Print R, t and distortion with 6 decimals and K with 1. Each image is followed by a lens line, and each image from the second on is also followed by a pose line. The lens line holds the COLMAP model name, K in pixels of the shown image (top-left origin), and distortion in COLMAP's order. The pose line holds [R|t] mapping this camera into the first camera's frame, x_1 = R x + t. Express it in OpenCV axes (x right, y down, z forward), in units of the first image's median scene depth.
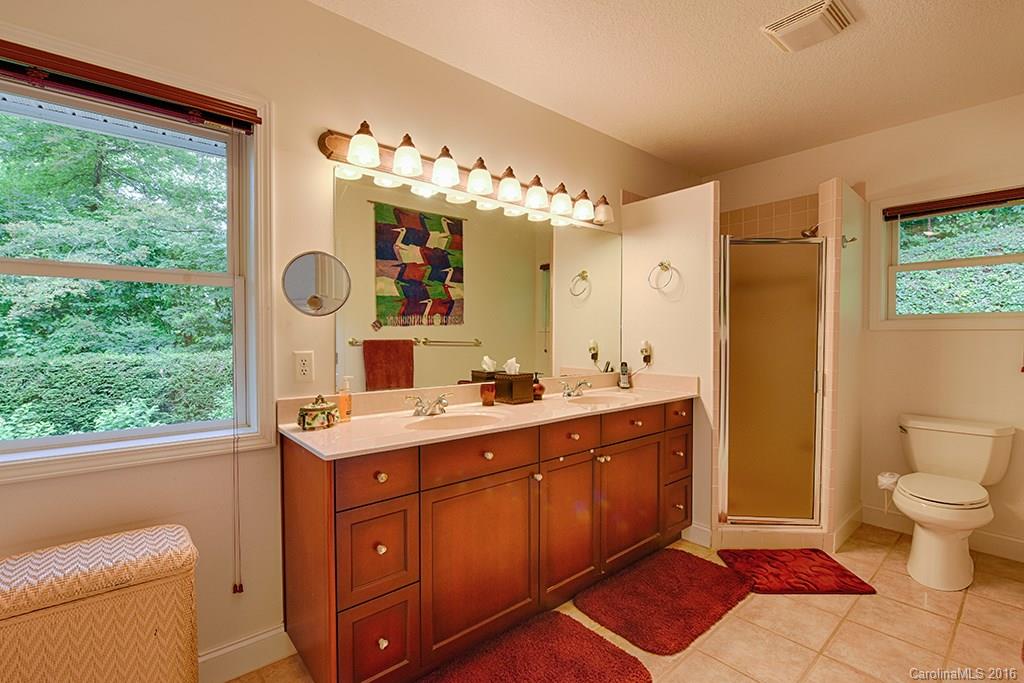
lens RADIAL K [[480.1, 0, 512.0], [0, 480.1, 341.5], [0, 0, 1]] dist [-0.001180, -0.000147]
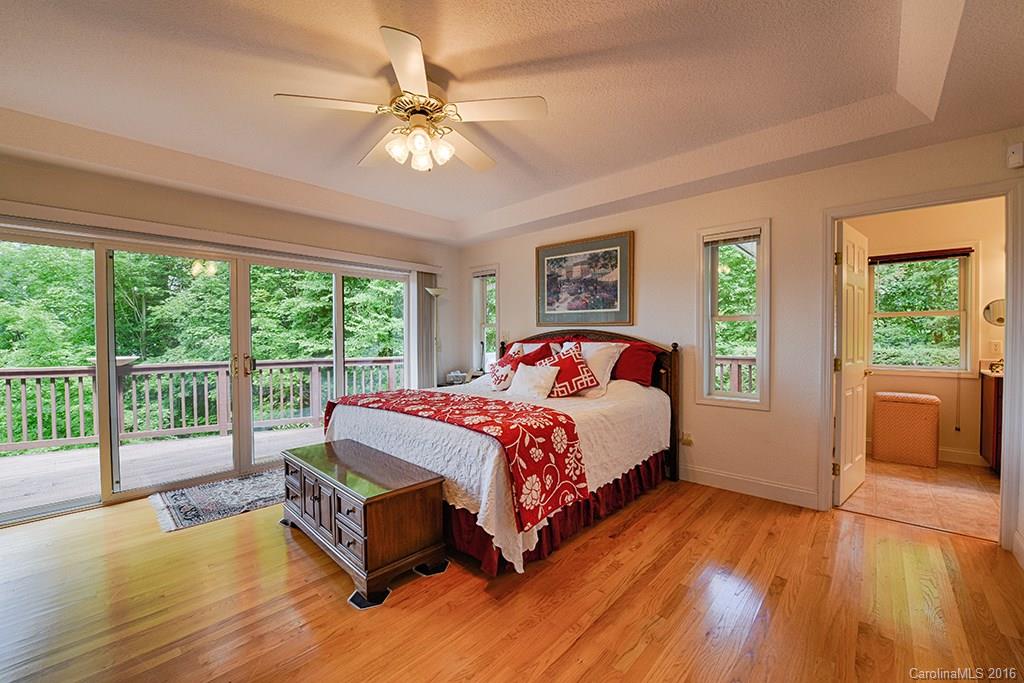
lens RADIAL K [[407.6, 0, 509.8], [0, 407.6, 343.7], [0, 0, 1]] dist [-0.015403, -0.002487]
pose [[0.155562, 0.019514, -0.987633, 1.122961], [-0.009741, 0.999787, 0.018220, 0.023074], [0.987778, 0.006786, 0.155718, -1.670535]]
